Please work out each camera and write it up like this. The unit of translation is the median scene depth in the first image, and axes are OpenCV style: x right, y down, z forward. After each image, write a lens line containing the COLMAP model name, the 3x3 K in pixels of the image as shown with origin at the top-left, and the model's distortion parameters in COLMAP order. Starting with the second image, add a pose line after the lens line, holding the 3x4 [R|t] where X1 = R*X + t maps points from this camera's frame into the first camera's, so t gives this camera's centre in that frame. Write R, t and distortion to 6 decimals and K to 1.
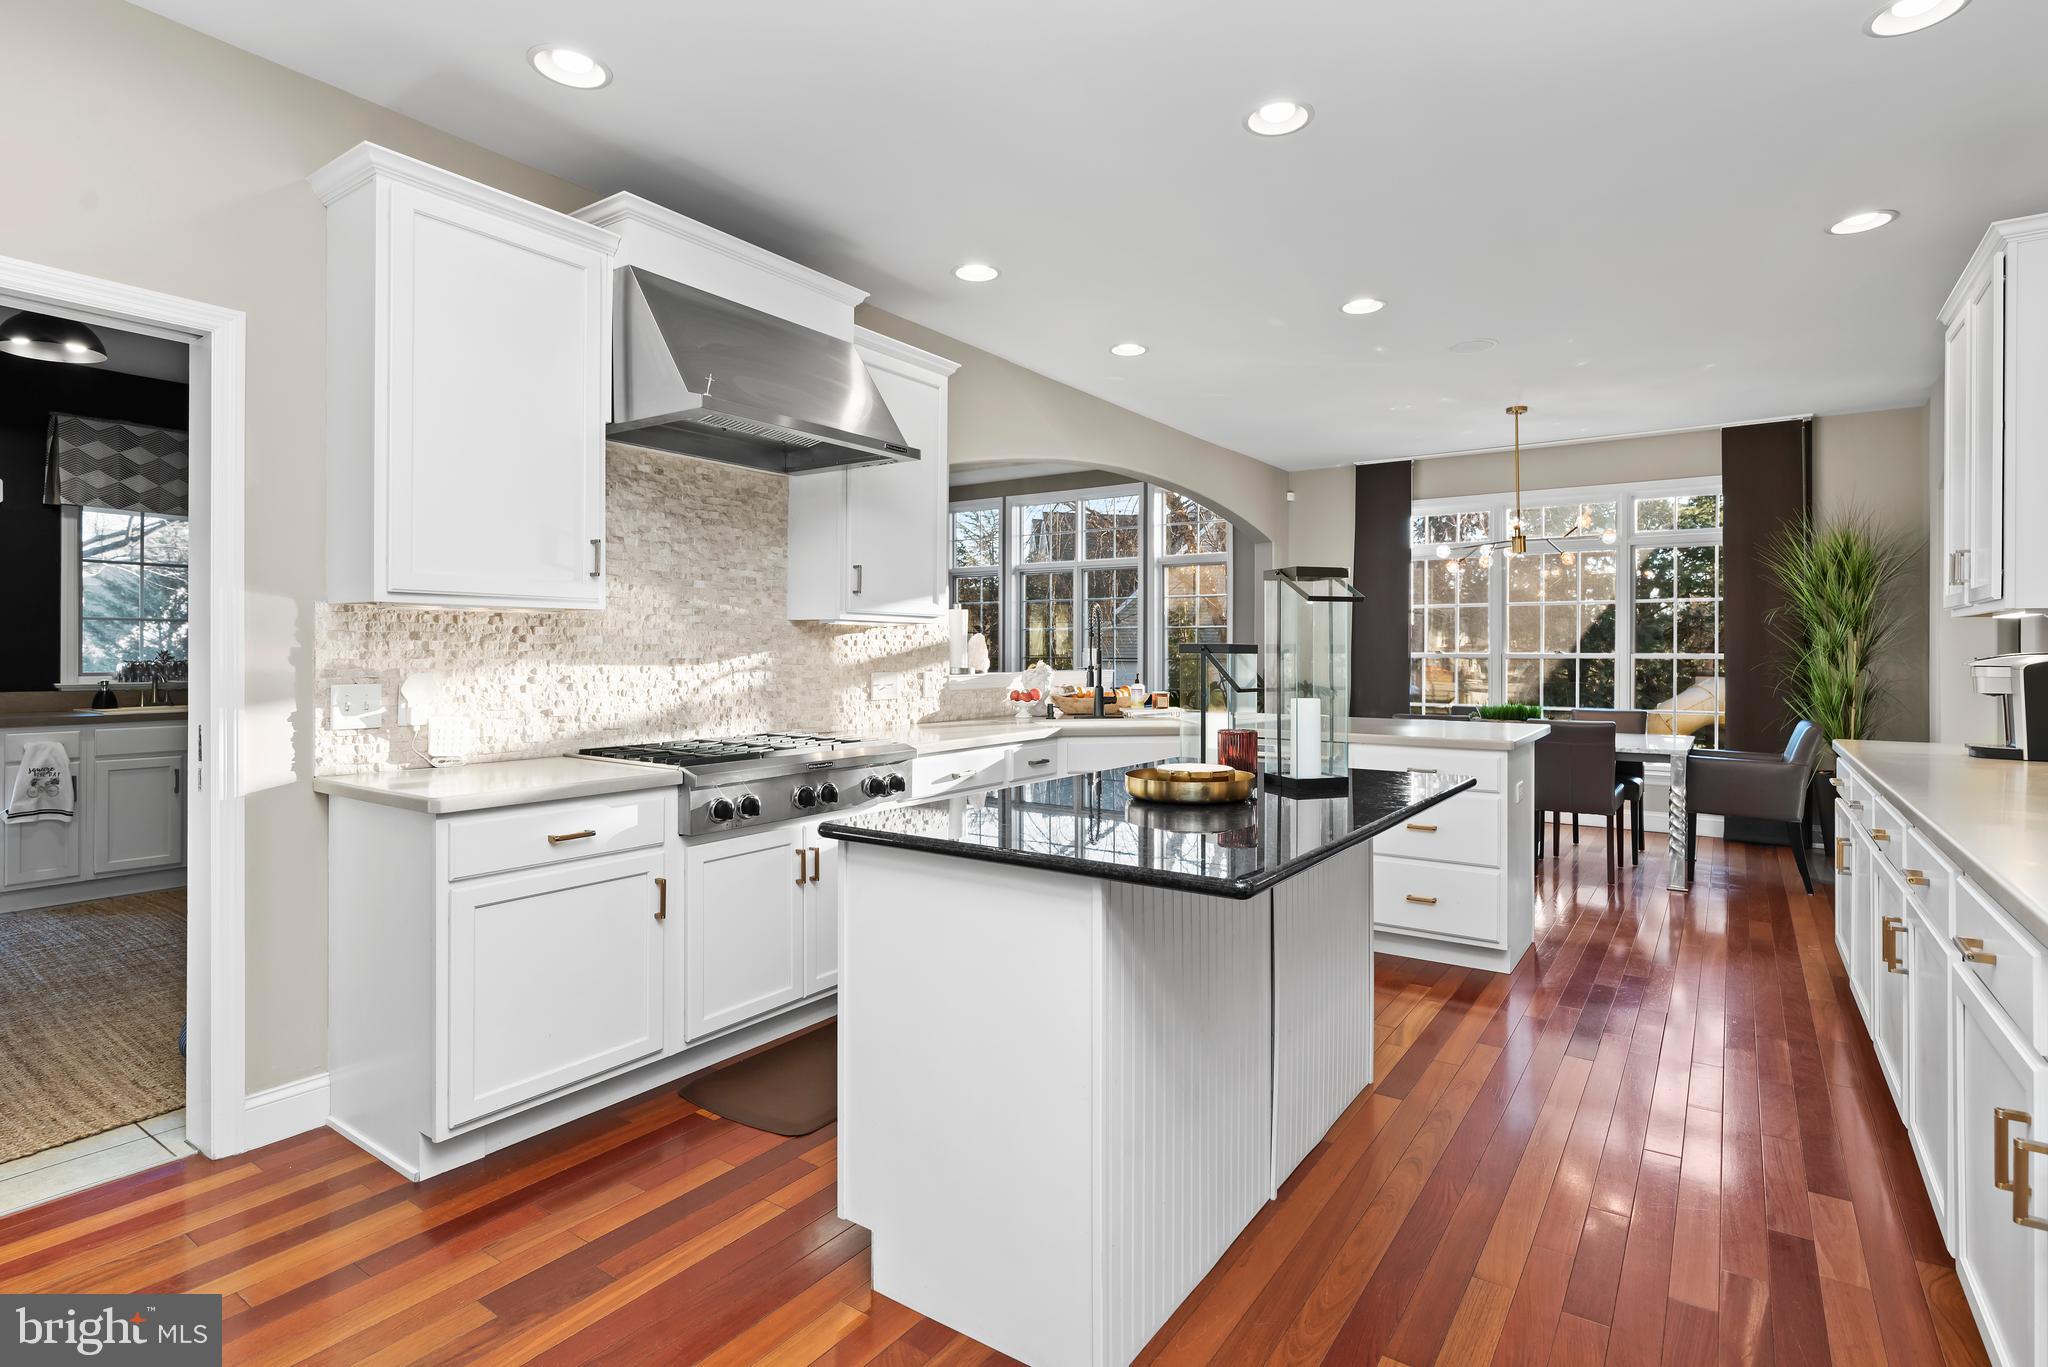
lens RADIAL K [[999.7, 0, 1045.0], [0, 999.7, 646.7], [0, 0, 1]] dist [-0.002187, -0.000282]
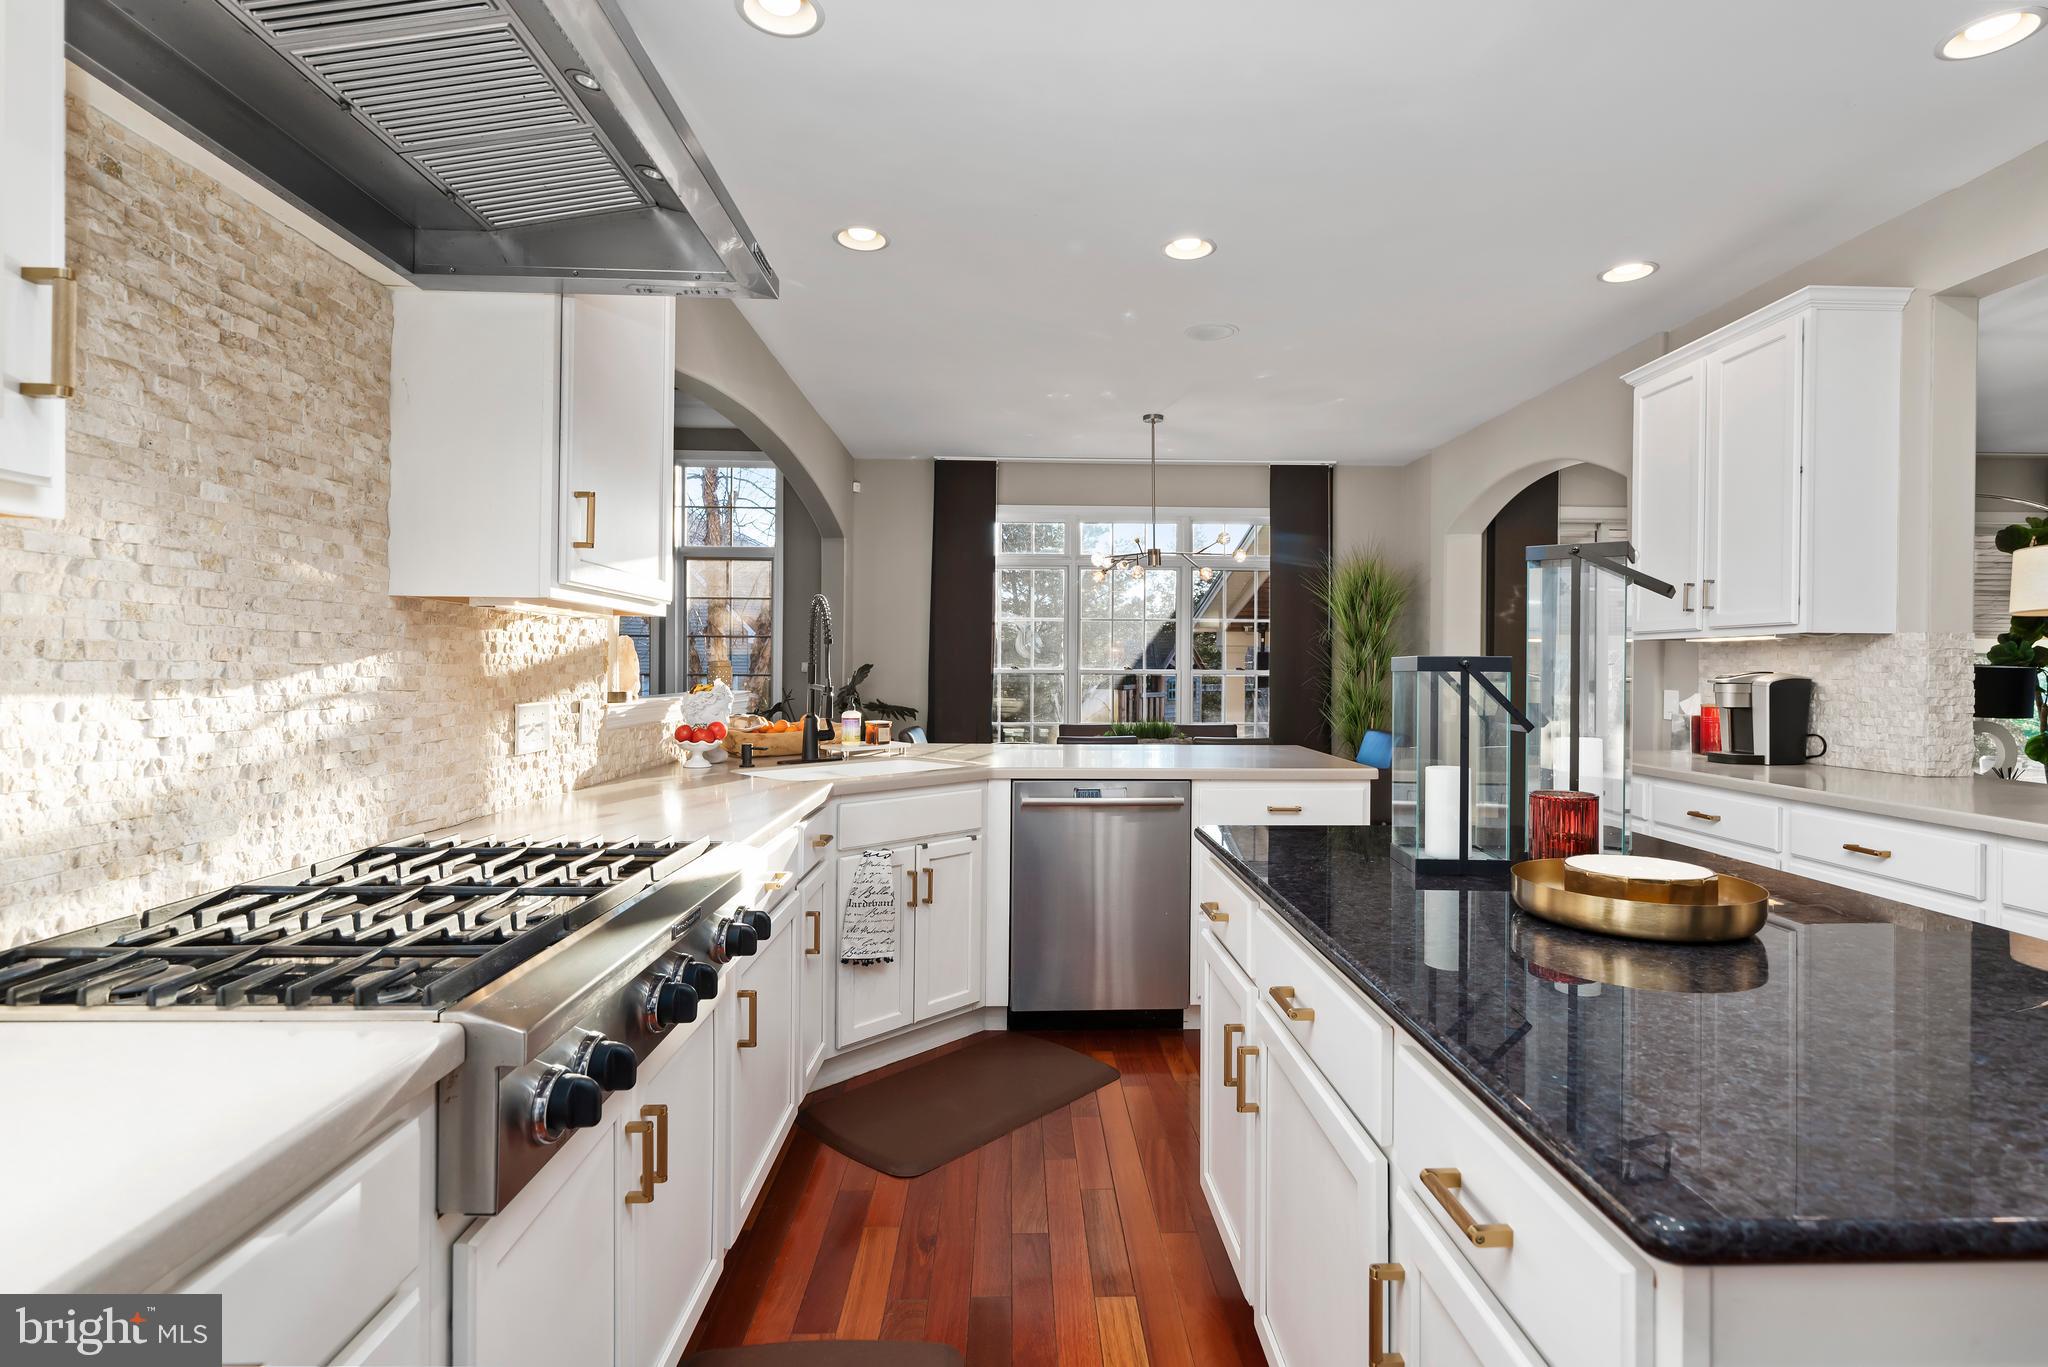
lens RADIAL K [[999.7, 0, 1039.1], [0, 999.7, 673.3], [0, 0, 1]] dist [-0.002187, -0.000282]
pose [[0.812464, 0.002174, 0.583007, -0.289756], [-0.009051, 0.999920, 0.008884, 0.002929], [-0.582941, -0.012494, 0.812418, 0.452338]]
